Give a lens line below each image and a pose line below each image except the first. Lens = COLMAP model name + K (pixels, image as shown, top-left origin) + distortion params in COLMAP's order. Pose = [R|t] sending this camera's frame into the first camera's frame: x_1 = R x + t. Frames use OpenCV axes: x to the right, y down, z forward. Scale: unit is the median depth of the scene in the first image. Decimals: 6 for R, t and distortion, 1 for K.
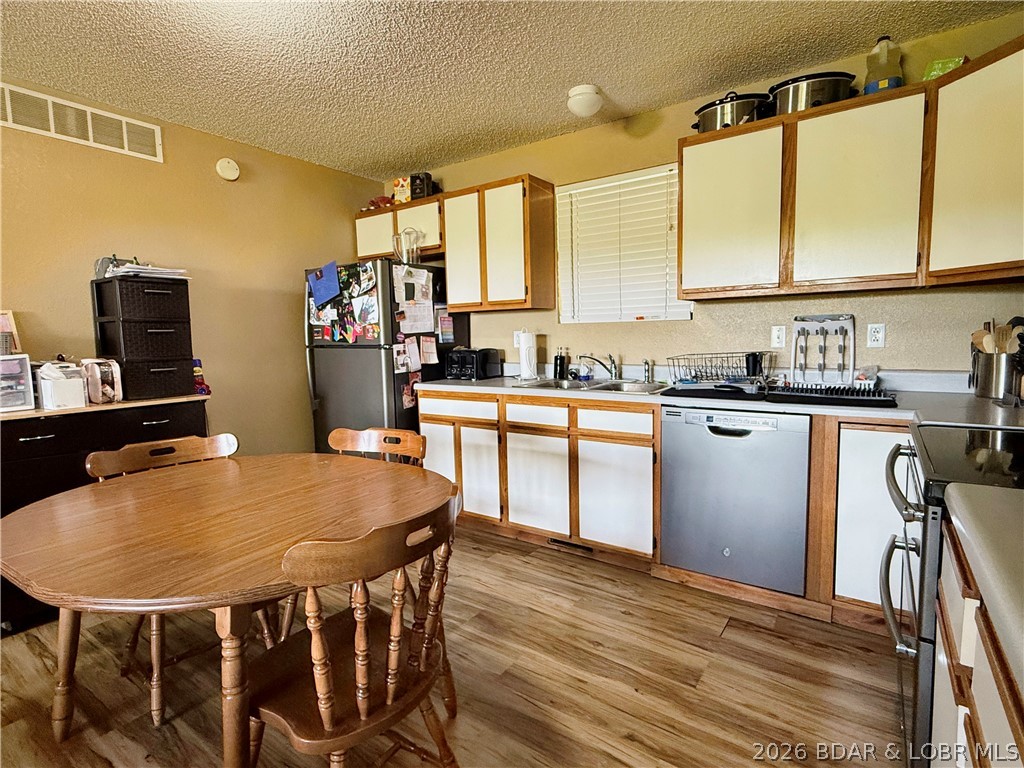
lens RADIAL K [[517.3, 0, 509.0], [0, 517.3, 385.5], [0, 0, 1]] dist [-0.001879, -0.000283]
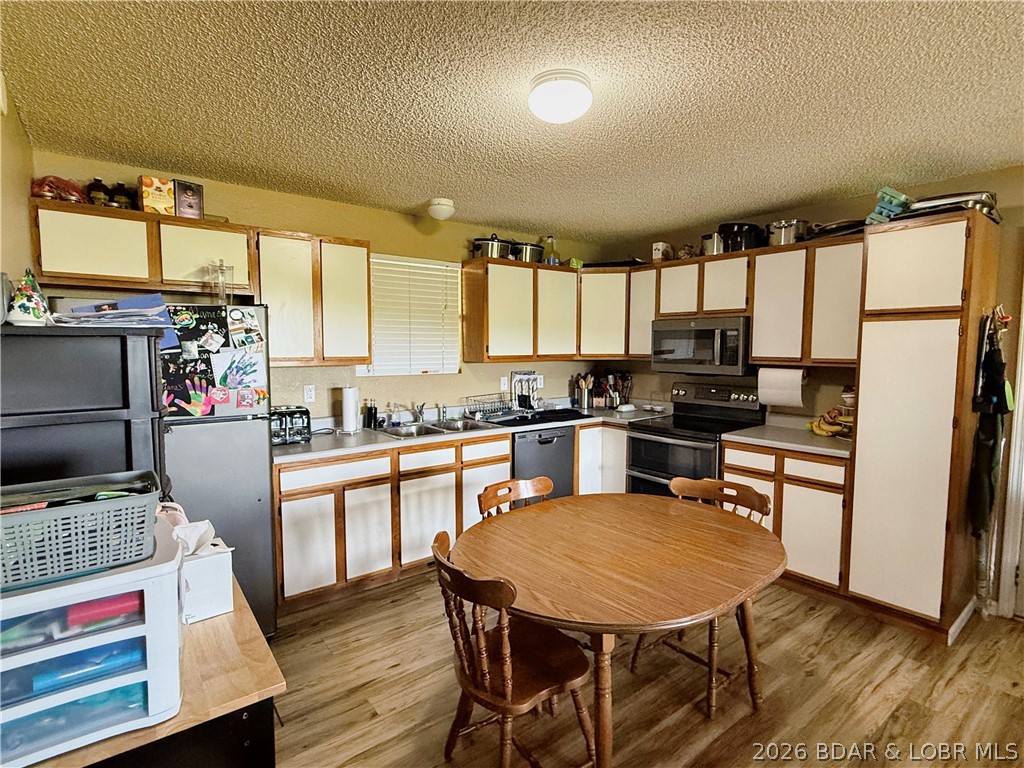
lens RADIAL K [[517.3, 0, 508.2], [0, 517.3, 382.6], [0, 0, 1]] dist [-0.001879, -0.000283]
pose [[0.283778, -0.047186, 0.957728, -0.911390], [0.086829, 0.995950, 0.023342, -0.115034], [-0.954951, 0.076534, 0.286726, 0.430241]]
